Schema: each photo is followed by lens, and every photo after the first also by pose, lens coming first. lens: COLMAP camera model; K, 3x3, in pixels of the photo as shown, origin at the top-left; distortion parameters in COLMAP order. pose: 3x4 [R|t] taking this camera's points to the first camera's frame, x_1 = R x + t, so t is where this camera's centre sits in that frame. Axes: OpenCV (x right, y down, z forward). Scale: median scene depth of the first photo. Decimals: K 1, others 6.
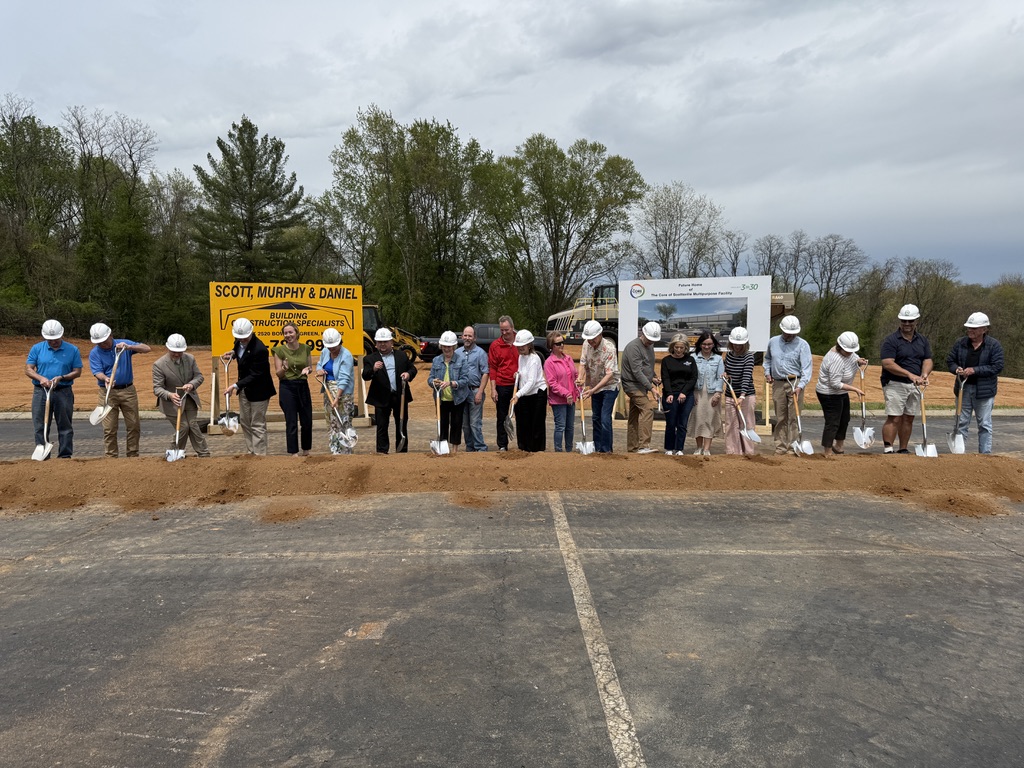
lens RADIAL K [[635.4, 0, 506.5], [0, 635.4, 391.0], [0, 0, 1]] dist [0.052661, -0.032435]
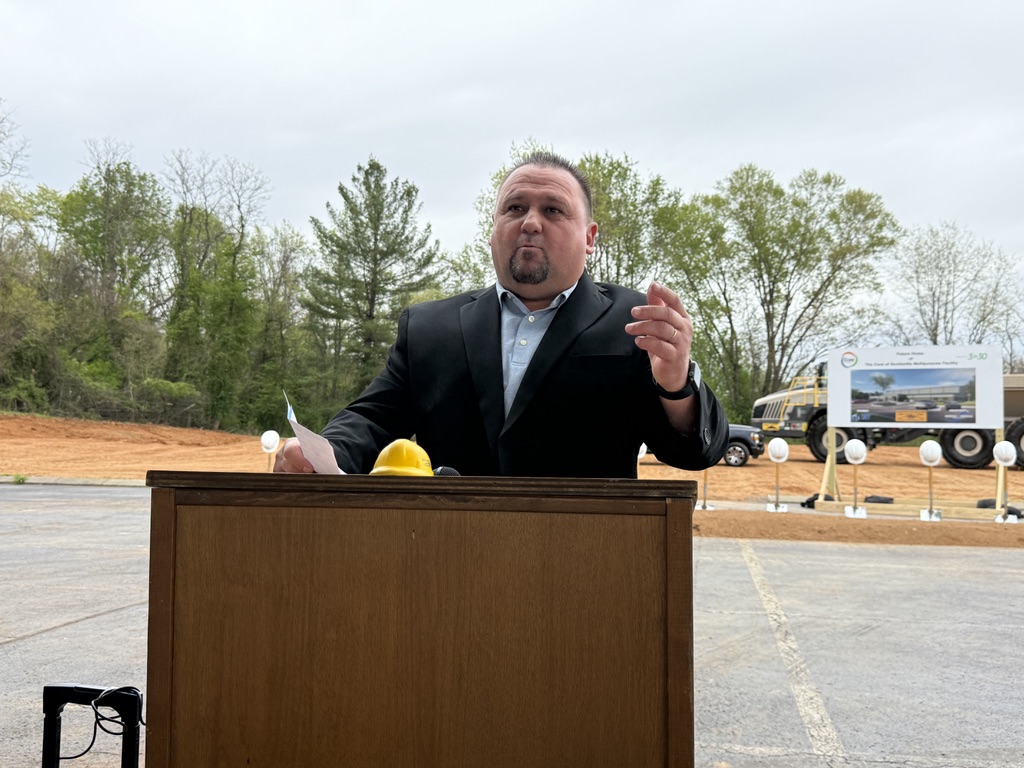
lens RADIAL K [[1008.3, 0, 517.9], [0, 1008.3, 402.0], [0, 0, 1]] dist [0.160086, 0.000000]
pose [[0.984462, 0.012852, -0.175129, -0.000517], [-0.036132, 0.990803, -0.130397, 0.038162], [0.171843, 0.134698, 0.975872, -0.174025]]
